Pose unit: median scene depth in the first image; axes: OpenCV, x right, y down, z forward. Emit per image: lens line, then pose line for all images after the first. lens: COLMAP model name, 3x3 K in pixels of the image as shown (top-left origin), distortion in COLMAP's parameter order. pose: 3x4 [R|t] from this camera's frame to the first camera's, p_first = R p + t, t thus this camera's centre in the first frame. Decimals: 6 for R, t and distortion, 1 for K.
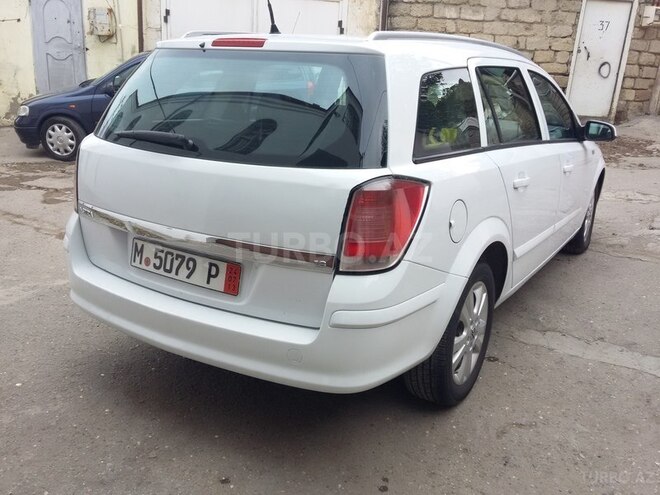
lens RADIAL K [[604.8, 0, 324.4], [0, 604.8, 248.2], [0, 0, 1]] dist [0.021196, 0.000000]
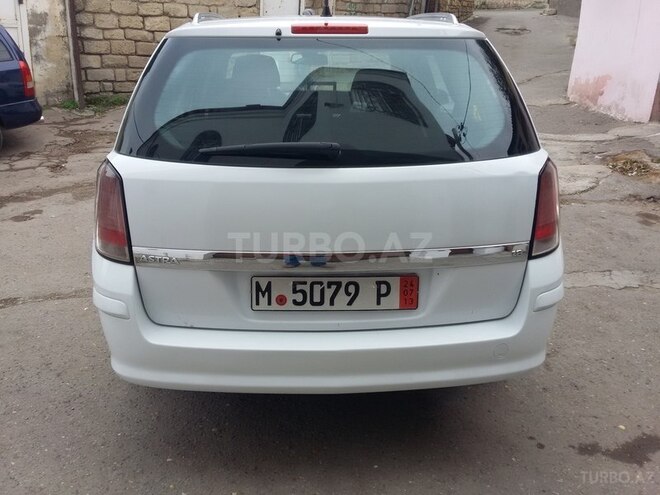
lens RADIAL K [[604.8, 0, 332.3], [0, 604.8, 247.1], [0, 0, 1]] dist [0.021196, 0.000000]
pose [[0.823603, -0.211171, 0.526388, -0.672489], [0.186157, 0.977335, 0.100811, -0.122046], [-0.535746, 0.014962, 0.844247, 0.272355]]
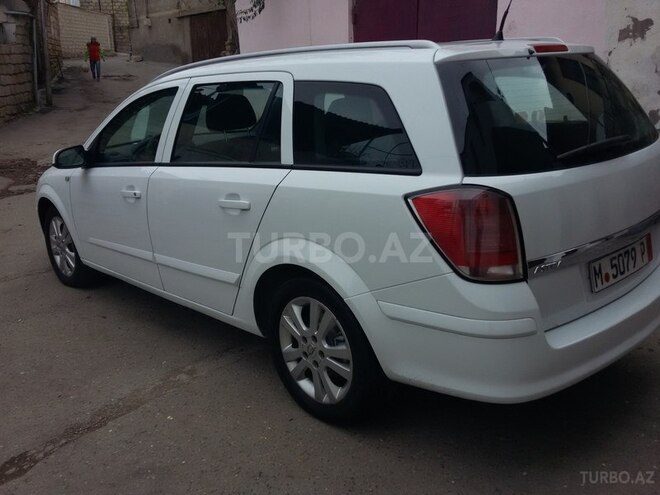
lens RADIAL K [[604.8, 0, 307.6], [0, 604.8, 248.6], [0, 0, 1]] dist [0.021196, 0.000000]
pose [[0.288758, -0.315820, 0.903812, -1.309825], [0.349706, 0.913590, 0.207509, -0.391414], [-0.891249, 0.256149, 0.374250, 1.080574]]
